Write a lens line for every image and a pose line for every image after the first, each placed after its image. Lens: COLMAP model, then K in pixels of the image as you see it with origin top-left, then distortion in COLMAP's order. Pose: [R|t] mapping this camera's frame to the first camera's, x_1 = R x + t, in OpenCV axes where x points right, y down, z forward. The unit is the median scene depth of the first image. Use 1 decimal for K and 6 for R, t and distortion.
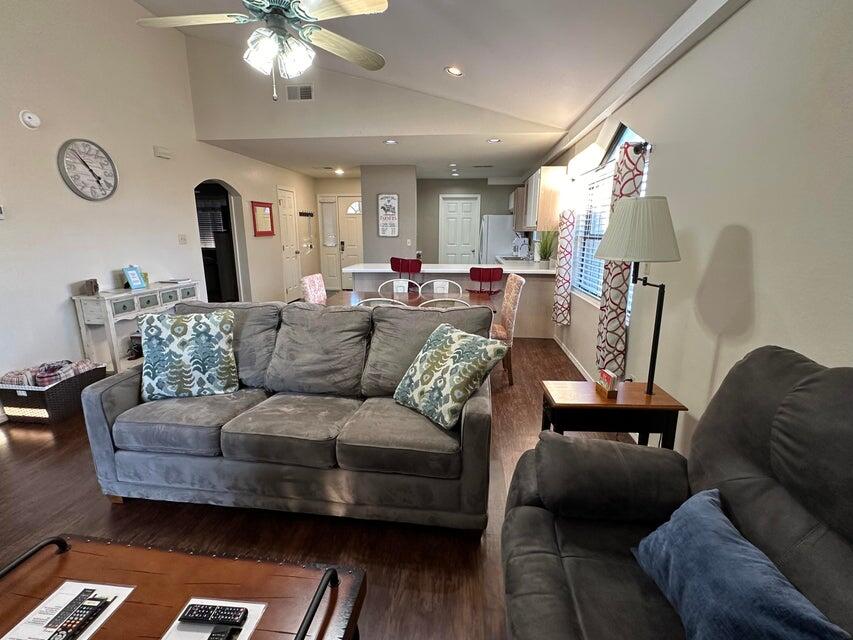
lens RADIAL K [[394.9, 0, 426.5], [0, 394.9, 320.0], [0, 0, 1]] dist [-0.000276, 0.000109]
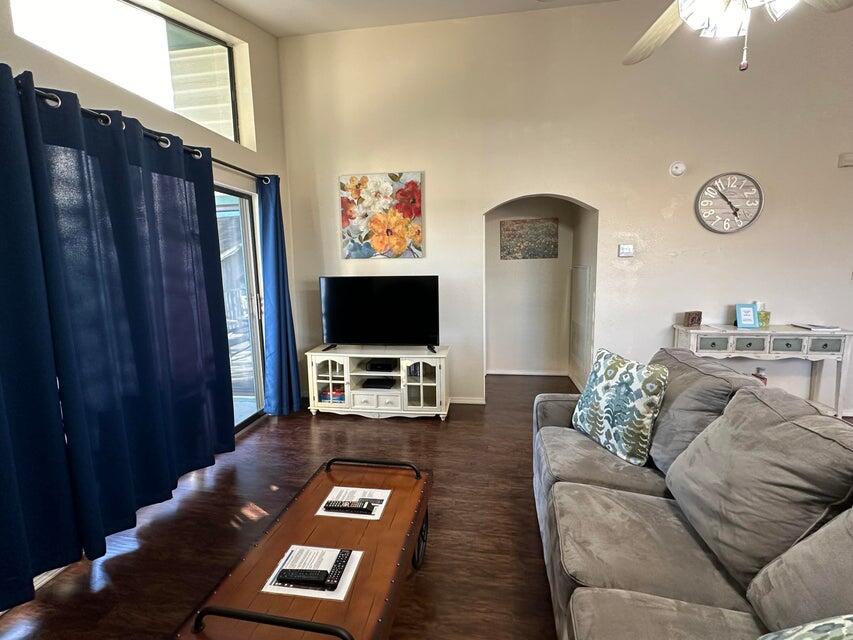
lens RADIAL K [[394.9, 0, 426.5], [0, 394.9, 320.0], [0, 0, 1]] dist [-0.000276, 0.000109]
pose [[-0.048779, 0.137591, -0.989287, 0.298722], [-0.199886, 0.969085, 0.144638, -0.140049], [0.978604, 0.204800, -0.019769, 0.539380]]
